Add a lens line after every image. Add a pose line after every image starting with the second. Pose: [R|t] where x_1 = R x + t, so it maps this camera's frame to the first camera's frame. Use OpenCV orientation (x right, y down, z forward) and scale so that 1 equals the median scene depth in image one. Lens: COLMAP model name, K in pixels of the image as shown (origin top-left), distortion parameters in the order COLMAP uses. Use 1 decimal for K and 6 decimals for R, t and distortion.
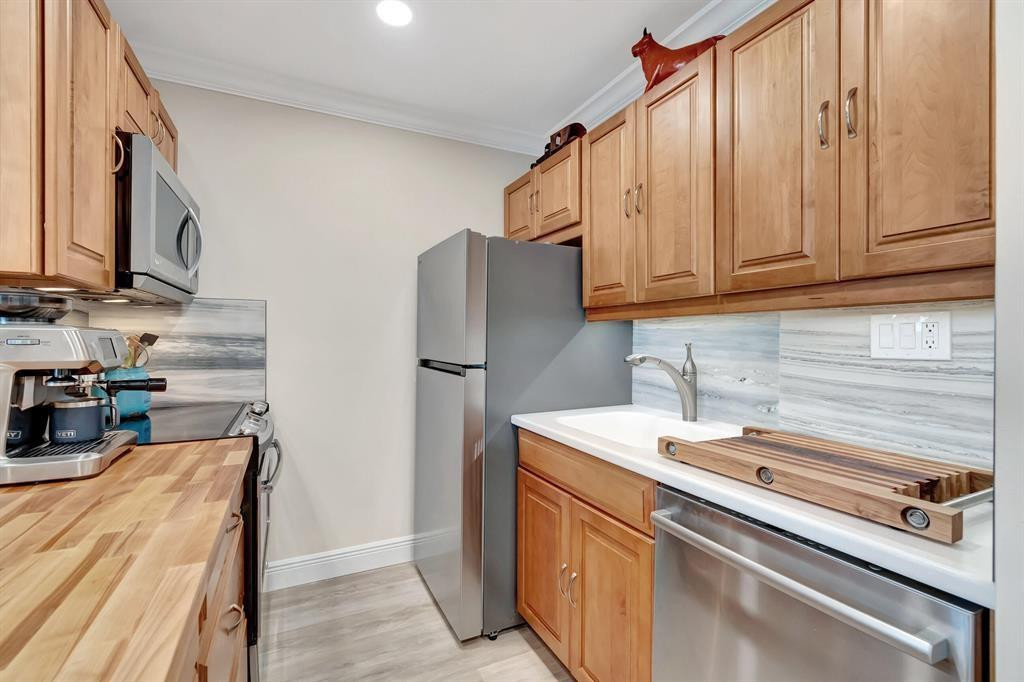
lens RADIAL K [[460.8, 0, 509.7], [0, 460.8, 335.5], [0, 0, 1]] dist [0.004996, -0.001214]
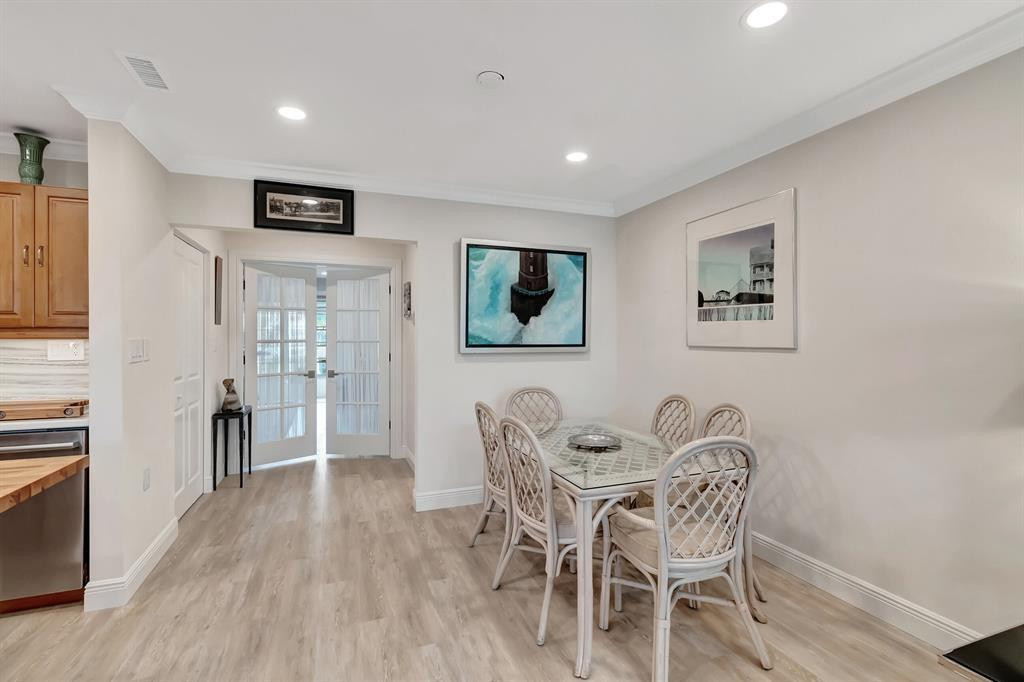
lens RADIAL K [[460.8, 0, 503.2], [0, 460.8, 339.8], [0, 0, 1]] dist [0.004996, -0.001214]
pose [[0.101529, -0.005493, 0.994817, -0.267405], [-0.007445, 0.999953, 0.006281, -0.018163], [-0.994805, -0.008044, 0.101483, -0.309777]]
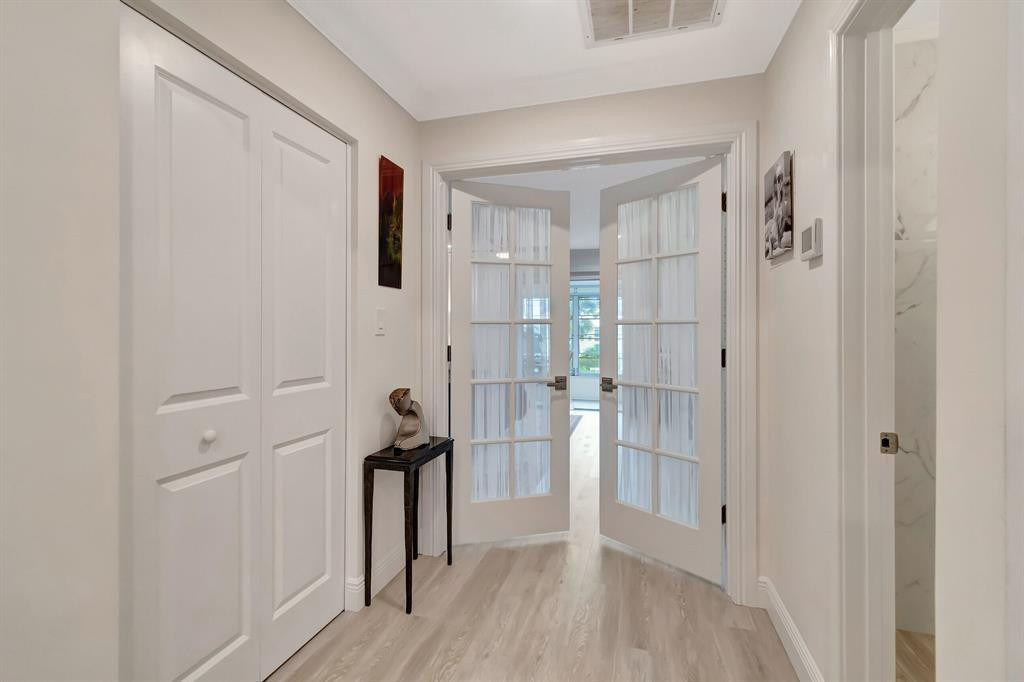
lens RADIAL K [[460.8, 0, 495.1], [0, 460.8, 337.6], [0, 0, 1]] dist [0.004996, -0.001214]
pose [[0.675703, -0.005411, 0.737154, 0.207776], [-0.004554, 0.999923, 0.011514, 0.004946], [-0.737160, -0.011137, 0.675627, -0.111042]]
